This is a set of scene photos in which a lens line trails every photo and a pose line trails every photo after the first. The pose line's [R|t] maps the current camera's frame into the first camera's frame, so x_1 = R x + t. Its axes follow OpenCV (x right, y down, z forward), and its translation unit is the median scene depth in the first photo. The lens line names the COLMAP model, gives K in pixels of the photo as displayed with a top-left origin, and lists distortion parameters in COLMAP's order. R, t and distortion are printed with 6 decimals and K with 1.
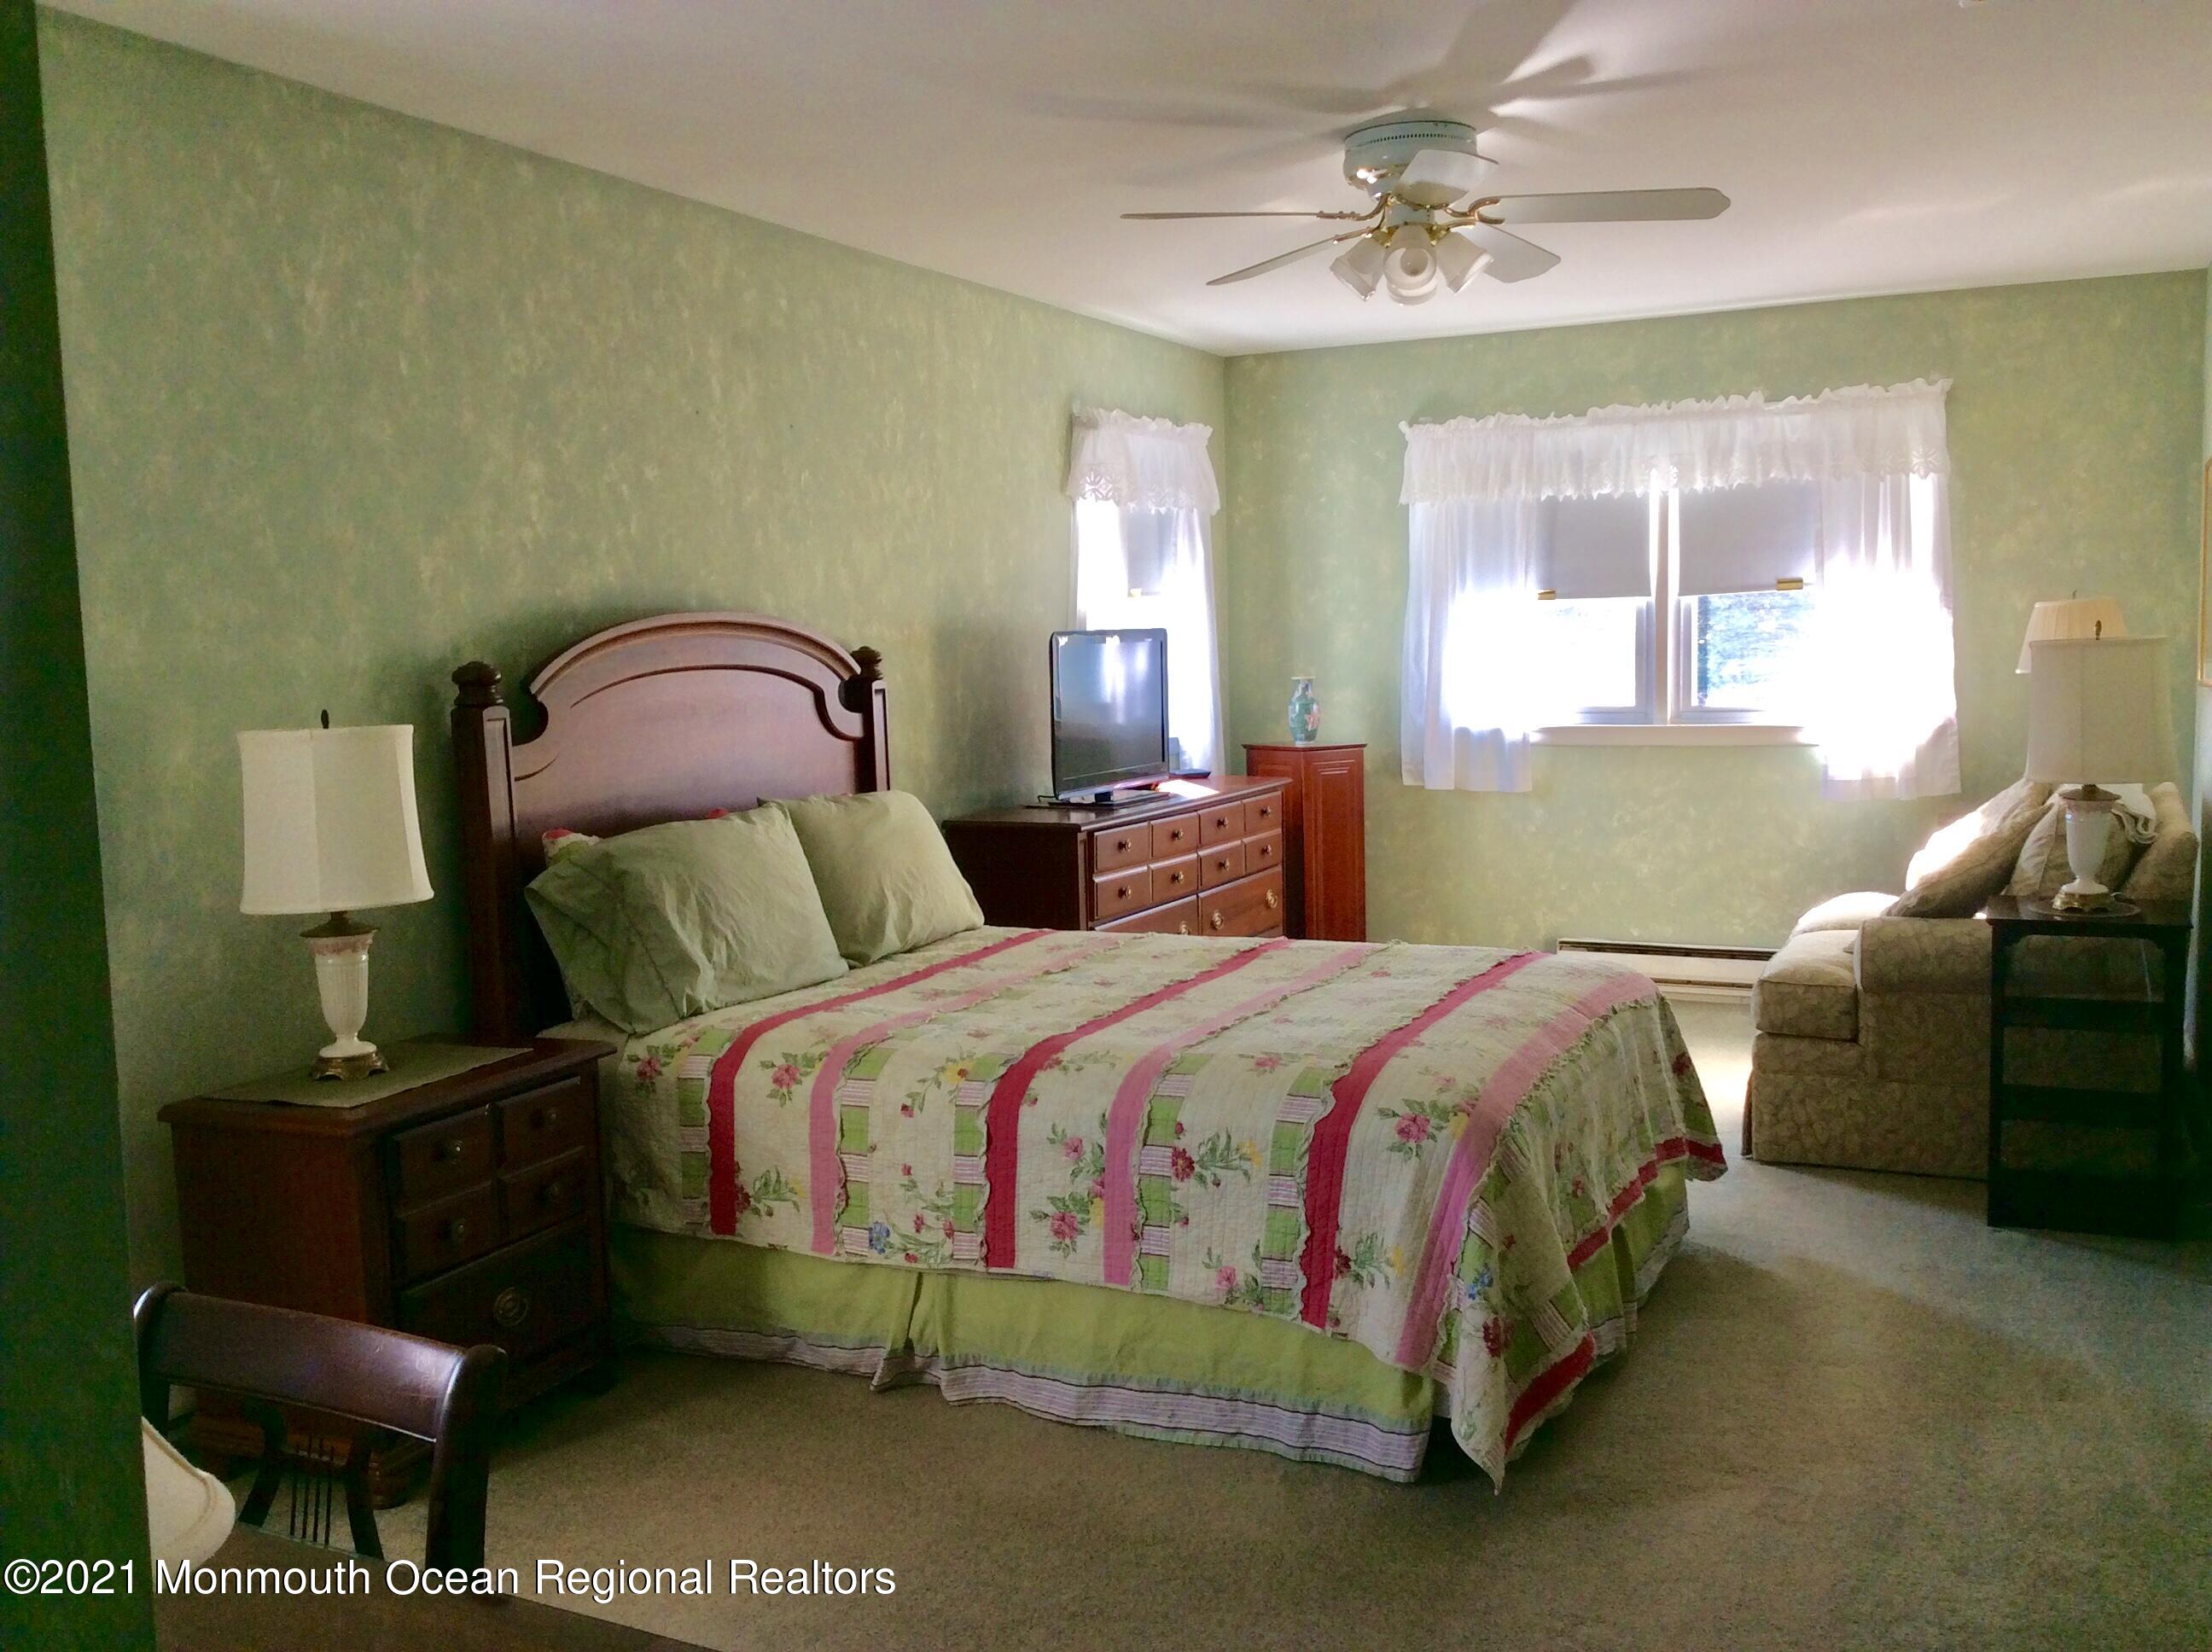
lens RADIAL K [[2031.2, 0, 1106.9], [0, 2031.2, 829.5], [0, 0, 1]] dist [0.025615, 0.000000]
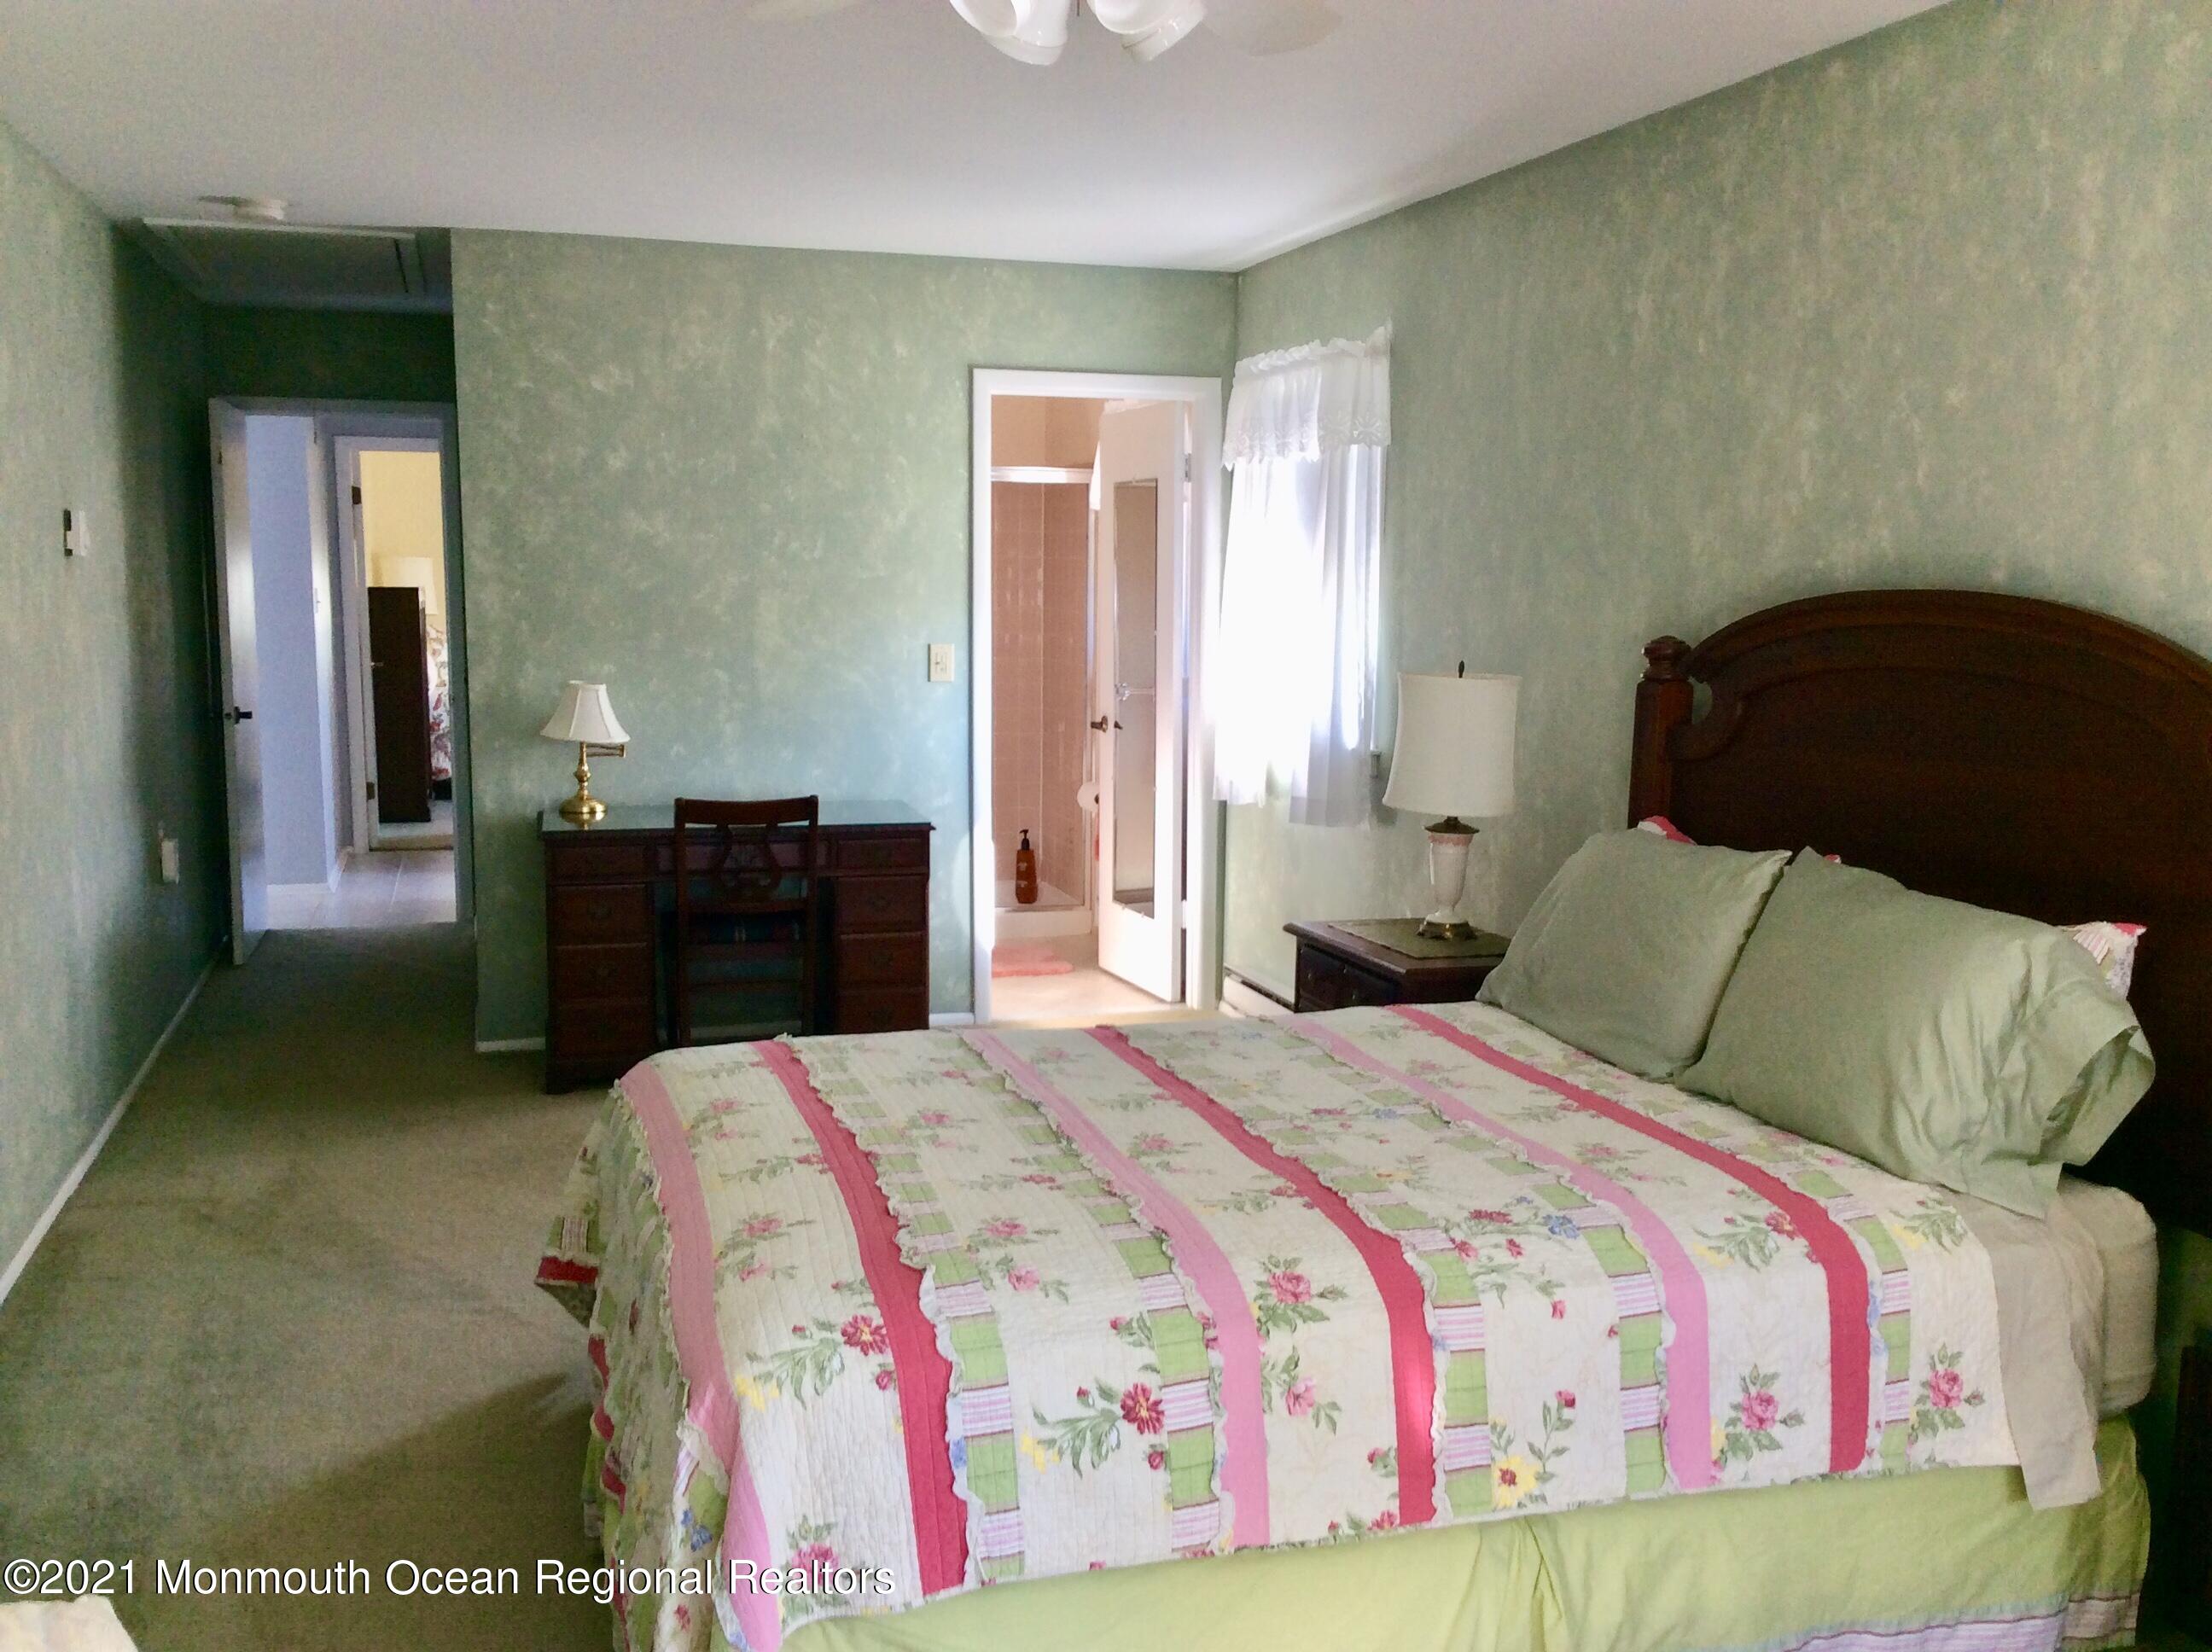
lens RADIAL K [[2031.2, 0, 1104.6], [0, 2031.2, 826.1], [0, 0, 1]] dist [0.025615, 0.000000]
pose [[-0.718456, 0.098011, -0.688632, 0.555284], [-0.060628, 0.977431, 0.202368, -0.167056], [0.692925, 0.187143, -0.696299, 1.438379]]
